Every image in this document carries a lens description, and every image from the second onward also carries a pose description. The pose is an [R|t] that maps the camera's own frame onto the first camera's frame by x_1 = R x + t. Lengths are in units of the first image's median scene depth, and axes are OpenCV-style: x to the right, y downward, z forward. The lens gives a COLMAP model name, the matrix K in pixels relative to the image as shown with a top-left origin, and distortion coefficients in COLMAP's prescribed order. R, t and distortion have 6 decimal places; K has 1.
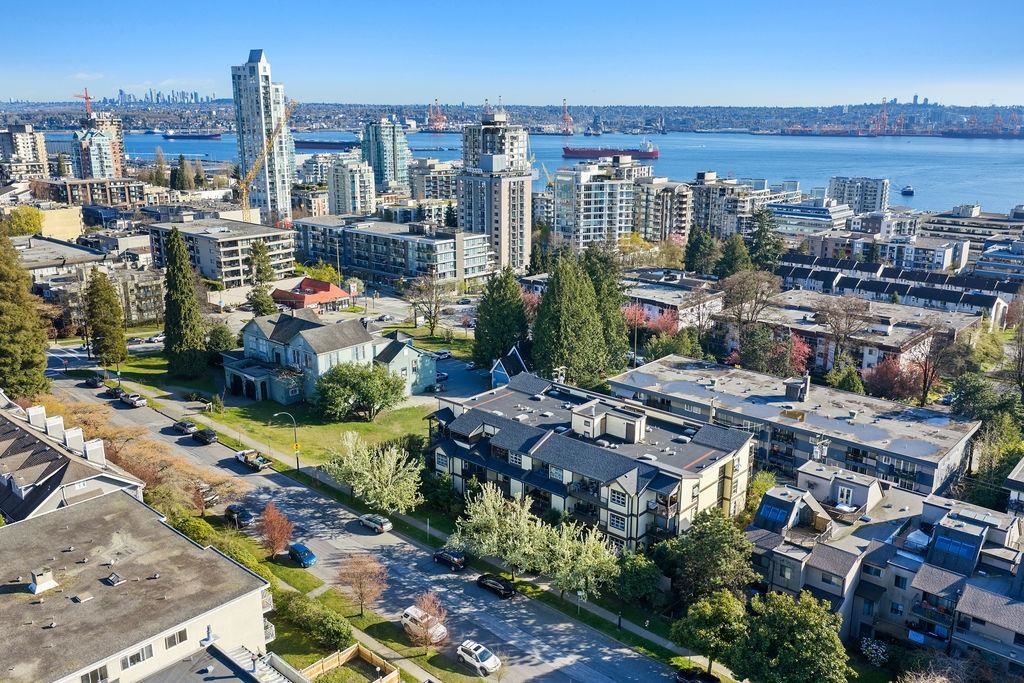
lens RADIAL K [[843.9, 0, 514.9], [0, 843.9, 341.2], [0, 0, 1]] dist [0.010831, -0.021181]
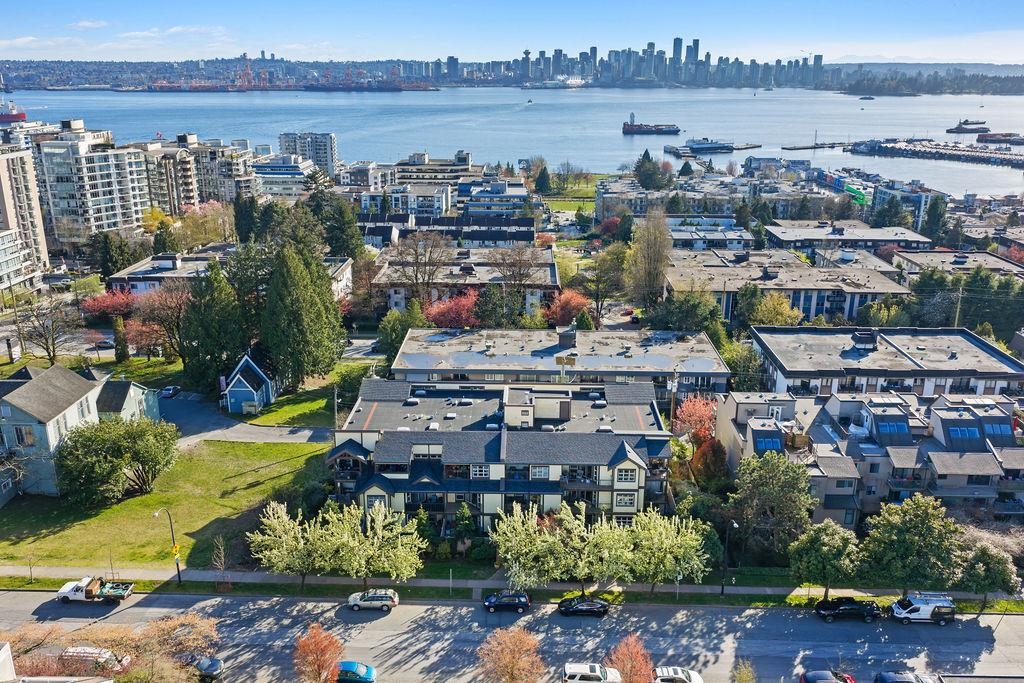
lens RADIAL K [[843.9, 0, 514.9], [0, 843.9, 341.2], [0, 0, 1]] dist [0.010831, -0.021181]
pose [[0.760144, -0.199253, 0.618449, -0.328034], [0.168647, 0.979703, 0.108356, -0.056063], [-0.627487, 0.021933, 0.778318, 0.191122]]
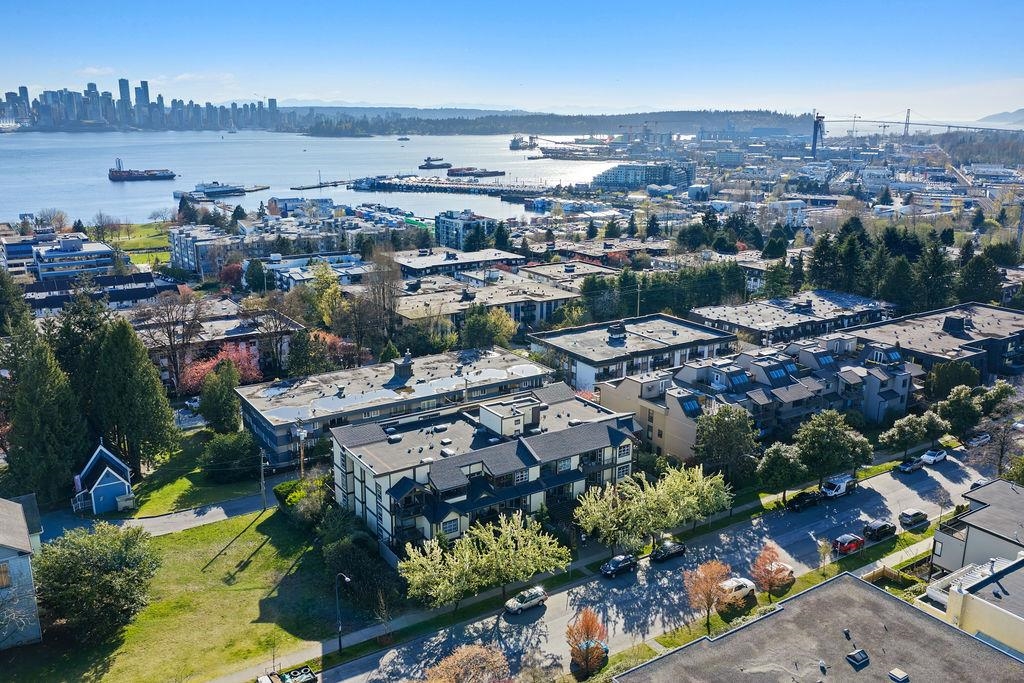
lens RADIAL K [[843.9, 0, 514.9], [0, 843.9, 341.2], [0, 0, 1]] dist [0.010831, -0.021181]
pose [[0.253959, -0.251170, 0.934034, -0.592679], [0.247062, 0.950503, 0.188423, -0.133888], [-0.935128, 0.182913, 0.303443, 0.452086]]
